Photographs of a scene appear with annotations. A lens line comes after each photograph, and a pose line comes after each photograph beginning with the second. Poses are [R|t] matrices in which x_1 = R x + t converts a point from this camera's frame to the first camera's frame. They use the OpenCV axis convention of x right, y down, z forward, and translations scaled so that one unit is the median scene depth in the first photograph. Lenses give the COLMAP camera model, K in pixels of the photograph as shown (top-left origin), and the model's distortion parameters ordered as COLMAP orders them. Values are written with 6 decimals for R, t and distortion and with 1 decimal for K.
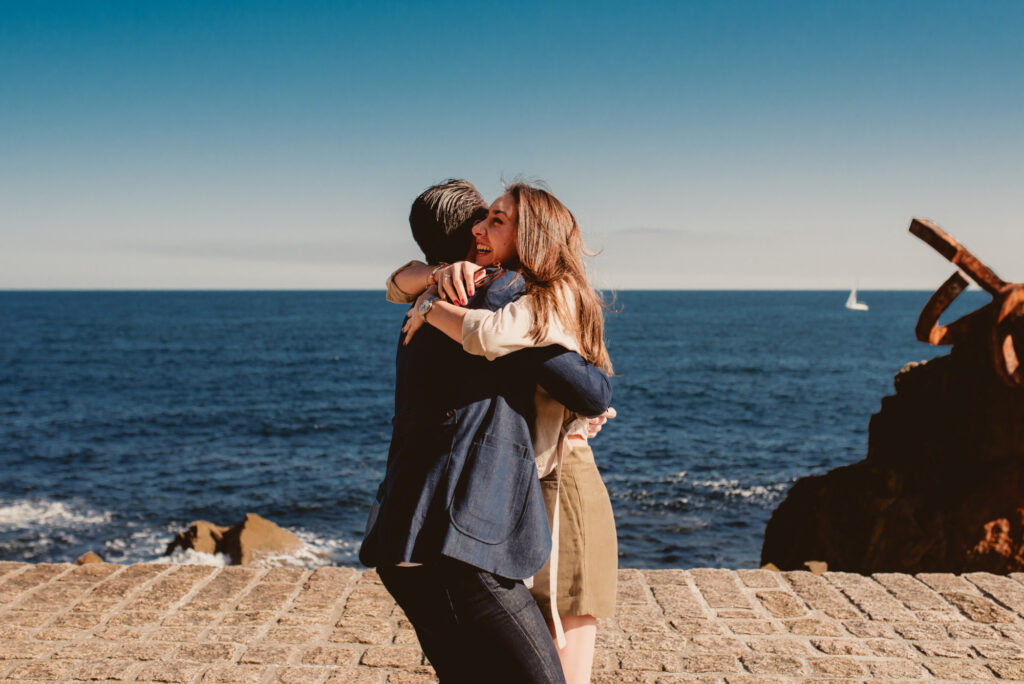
lens RADIAL K [[1126.1, 0, 537.4], [0, 1126.1, 310.1], [0, 0, 1]] dist [0.017755, 0.000000]
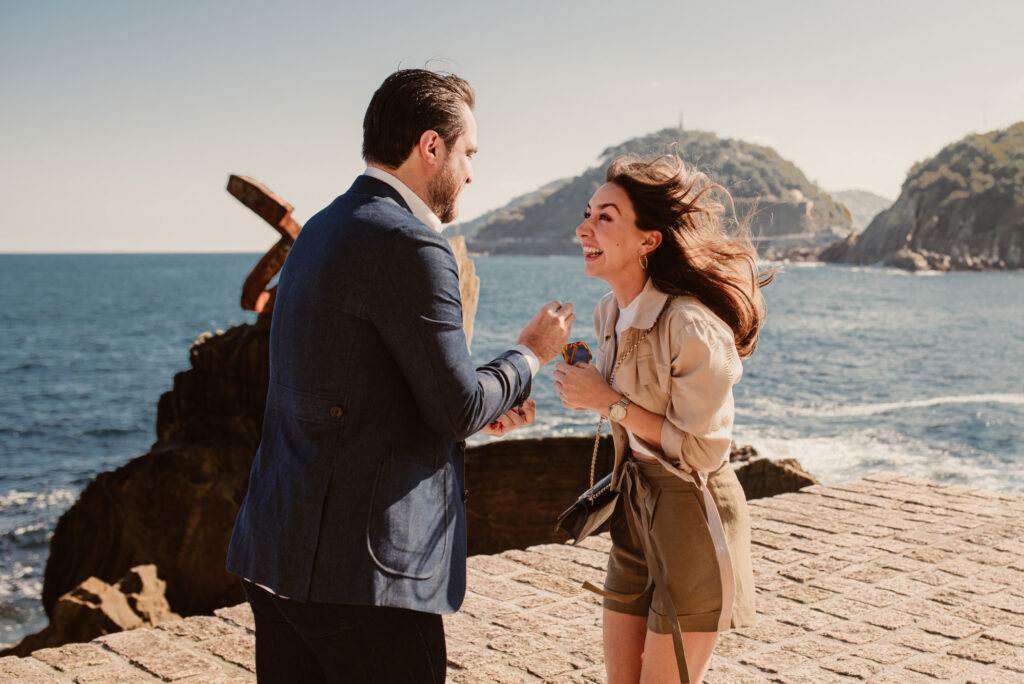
lens RADIAL K [[1246.9, 0, 600.7], [0, 1246.9, 327.4], [0, 0, 1]] dist [-0.022589, 0.000000]
pose [[0.706203, -0.039010, 0.706934, -0.174826], [0.008435, 0.998874, 0.046693, -0.002316], [-0.707960, -0.027011, 0.705736, 0.080930]]
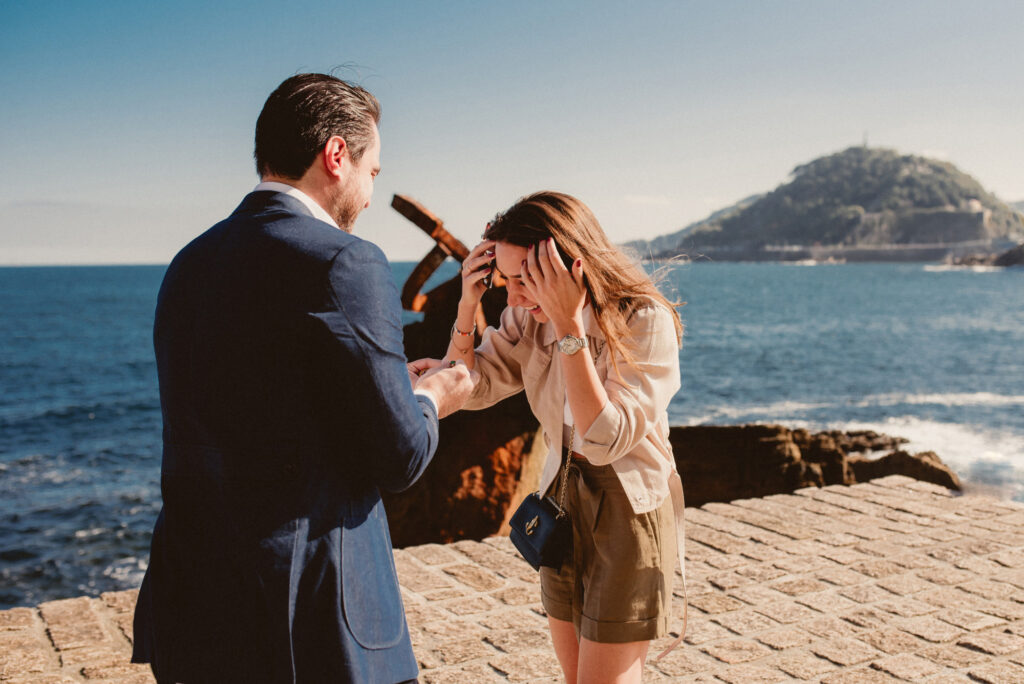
lens RADIAL K [[1078.9, 0, 559.6], [0, 1078.9, 312.0], [0, 0, 1]] dist [-0.015000, 0.000000]
pose [[0.849964, -0.026603, 0.526168, -0.076110], [0.011101, 0.999407, 0.032596, -0.001745], [-0.526723, -0.021865, 0.849755, 0.054018]]
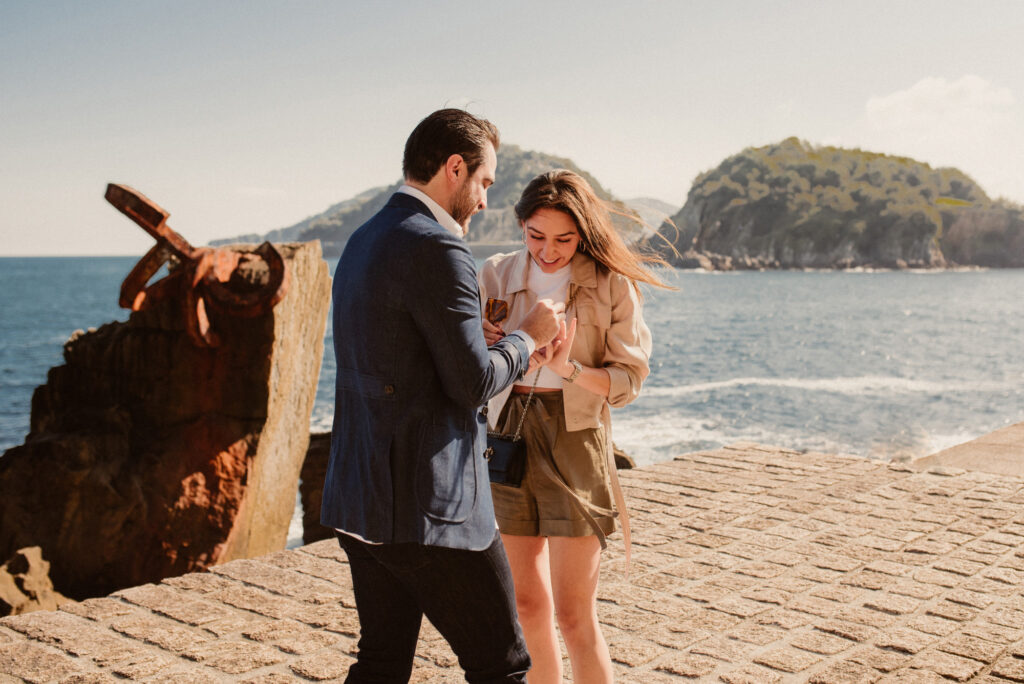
lens RADIAL K [[1155.0, 0, 507.8], [0, 1155.0, 301.7], [0, 0, 1]] dist [-0.024412, 0.000000]
pose [[0.636238, -0.030086, 0.770906, -0.228927], [0.013081, 0.999516, 0.028212, -0.001706], [-0.771382, -0.007866, 0.636324, 0.094465]]
